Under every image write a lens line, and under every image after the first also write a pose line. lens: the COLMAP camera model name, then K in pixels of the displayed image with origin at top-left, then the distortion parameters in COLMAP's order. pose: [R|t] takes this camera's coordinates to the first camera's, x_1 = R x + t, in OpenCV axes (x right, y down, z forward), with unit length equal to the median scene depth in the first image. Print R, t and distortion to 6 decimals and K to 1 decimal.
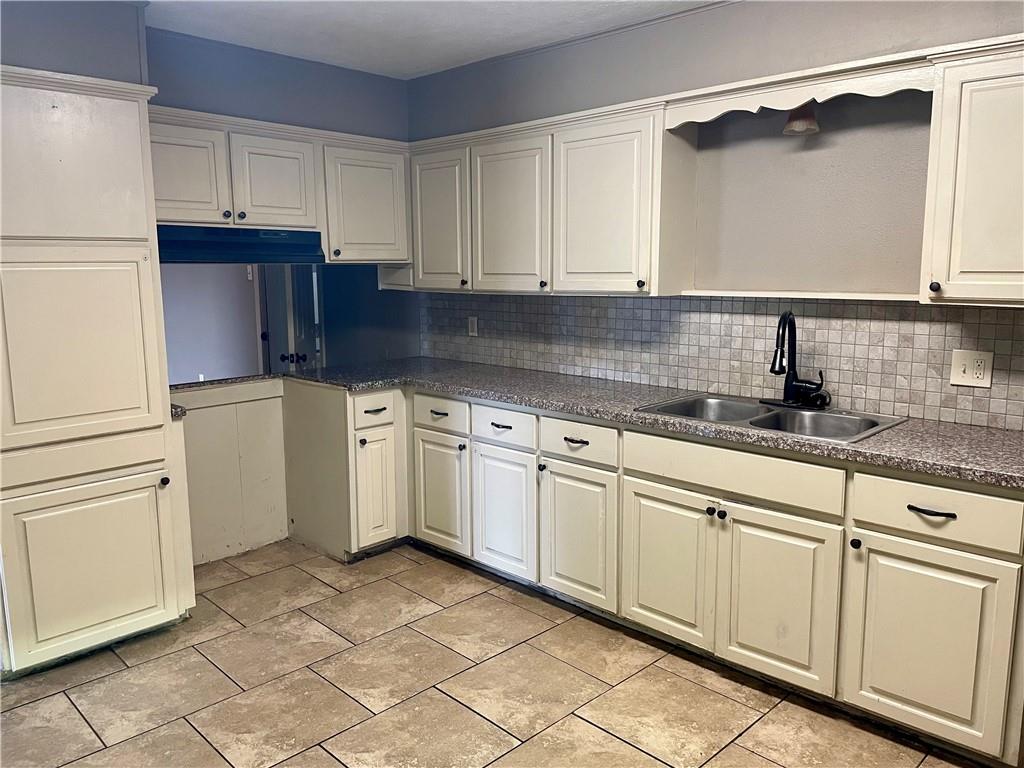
lens RADIAL K [[782.8, 0, 516.0], [0, 782.8, 379.9], [0, 0, 1]] dist [0.064038, -0.021645]
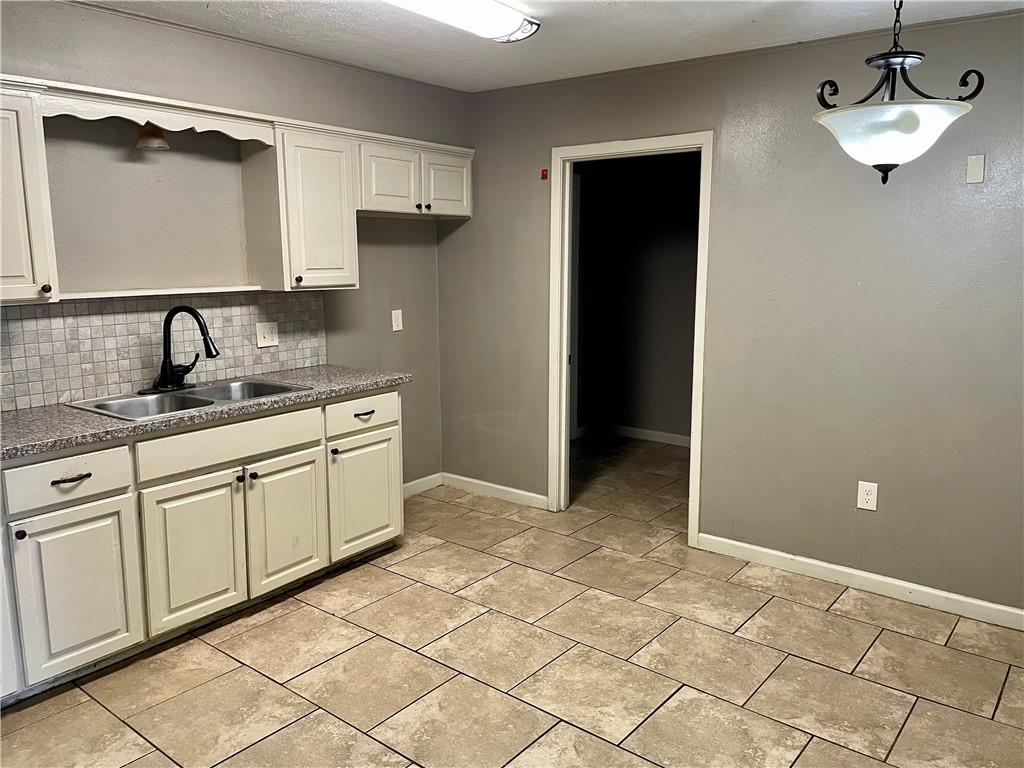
lens RADIAL K [[782.8, 0, 514.7], [0, 782.8, 383.7], [0, 0, 1]] dist [0.064038, -0.021645]
pose [[-0.115326, -0.163831, 0.979724, -0.885427], [0.152769, 0.971645, 0.180463, -0.113683], [-0.981510, 0.170484, -0.087028, 0.659889]]
